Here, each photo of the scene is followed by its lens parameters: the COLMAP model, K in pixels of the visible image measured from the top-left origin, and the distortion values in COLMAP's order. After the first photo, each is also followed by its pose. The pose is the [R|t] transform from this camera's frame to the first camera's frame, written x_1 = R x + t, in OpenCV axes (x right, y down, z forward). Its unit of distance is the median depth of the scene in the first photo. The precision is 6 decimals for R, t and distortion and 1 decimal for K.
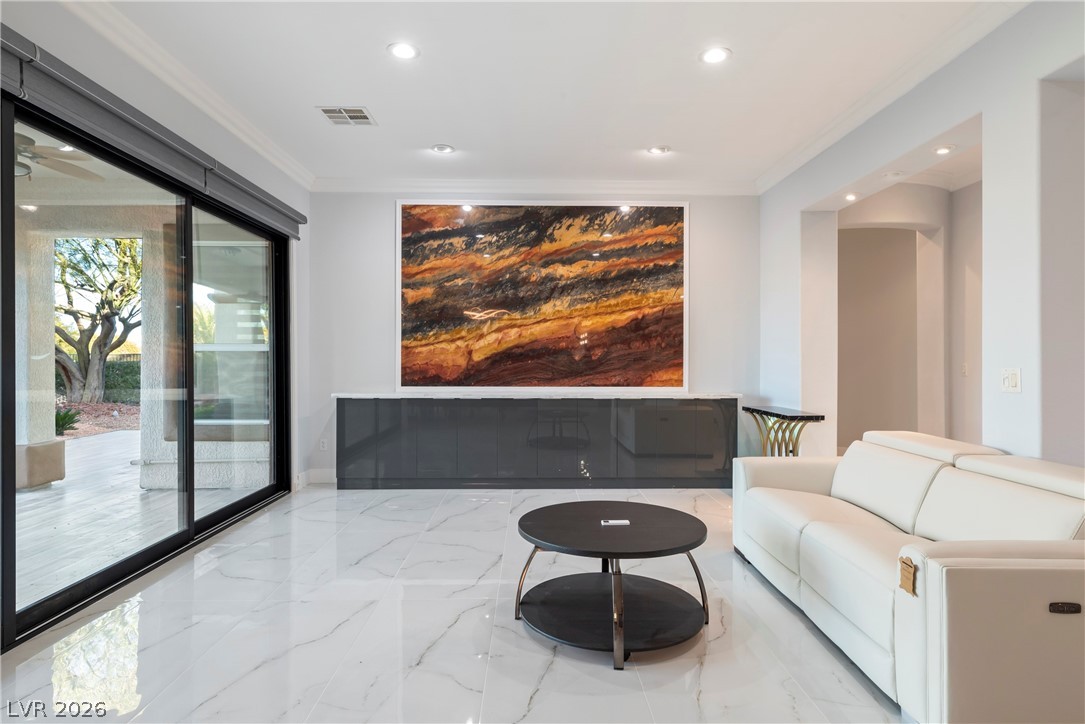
lens RADIAL K [[601.0, 0, 542.5], [0, 601.0, 362.0], [0, 0, 1]] dist [0.002952, -0.000135]
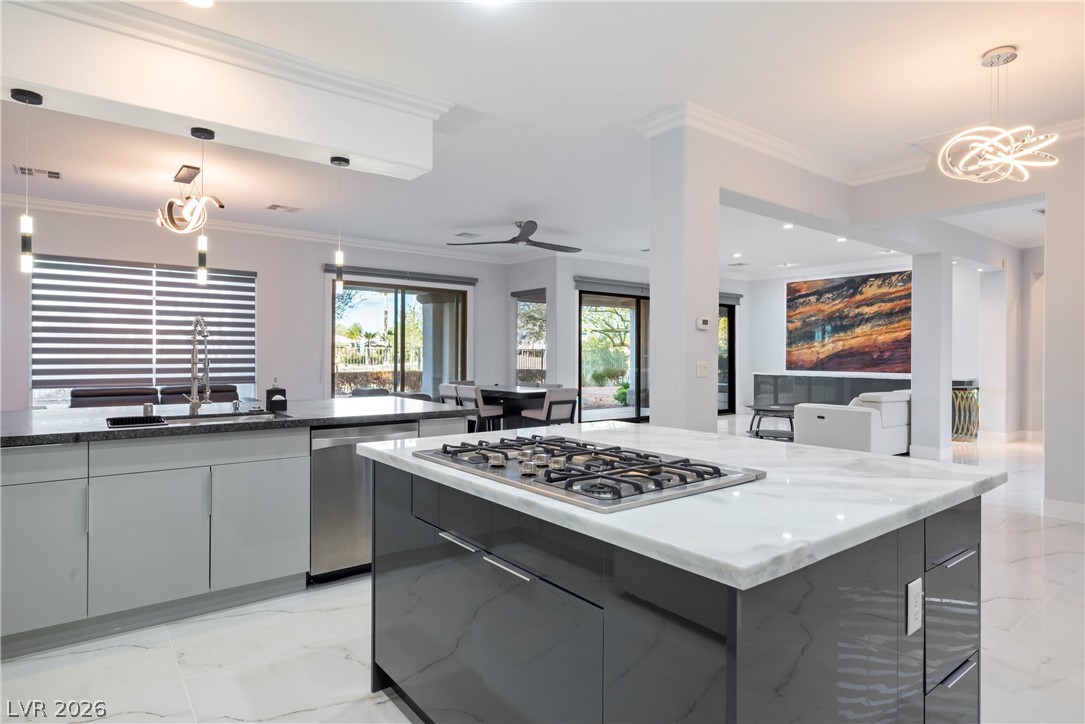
lens RADIAL K [[601.0, 0, 542.5], [0, 601.0, 362.0], [0, 0, 1]] dist [0.002952, -0.000135]
pose [[0.589801, 0.010854, -0.807476, 0.947783], [-0.008776, 0.999937, 0.007031, 0.005306], [0.807501, 0.002939, 0.589859, -0.907457]]
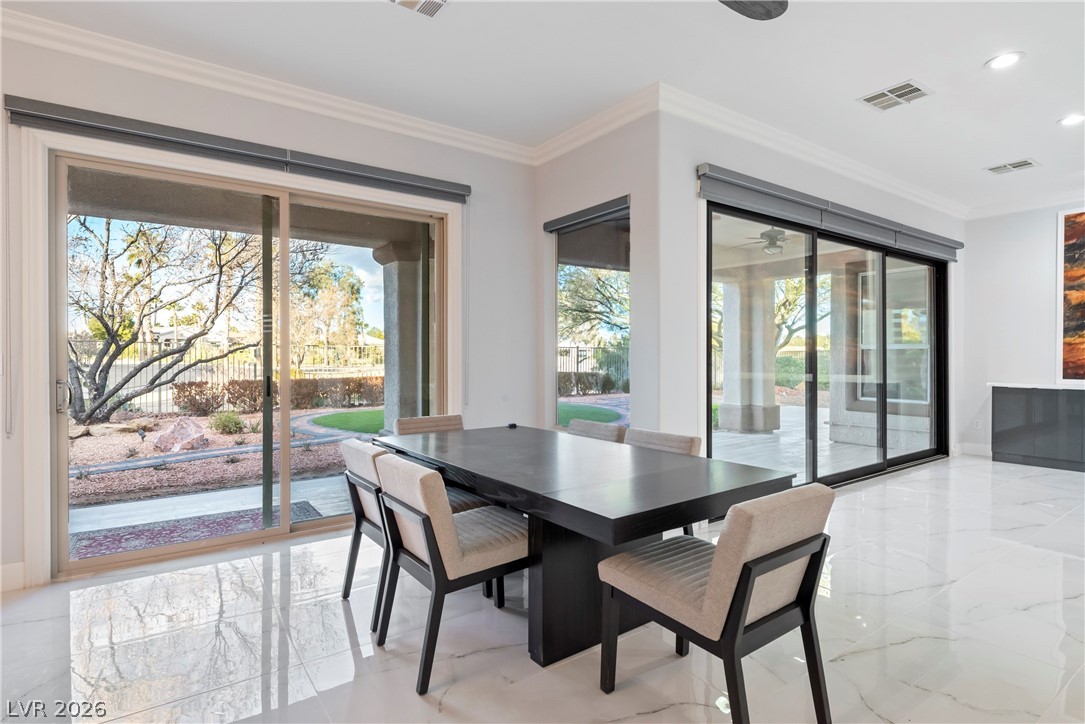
lens RADIAL K [[550.3, 0, 542.5], [0, 550.3, 362.0], [0, 0, 1]] dist [-0.001034, 0.000654]
pose [[0.558193, 0.007491, -0.829677, 0.068914], [-0.001453, 0.999967, 0.008051, 0.001632], [0.829710, -0.003288, 0.558185, -0.350544]]
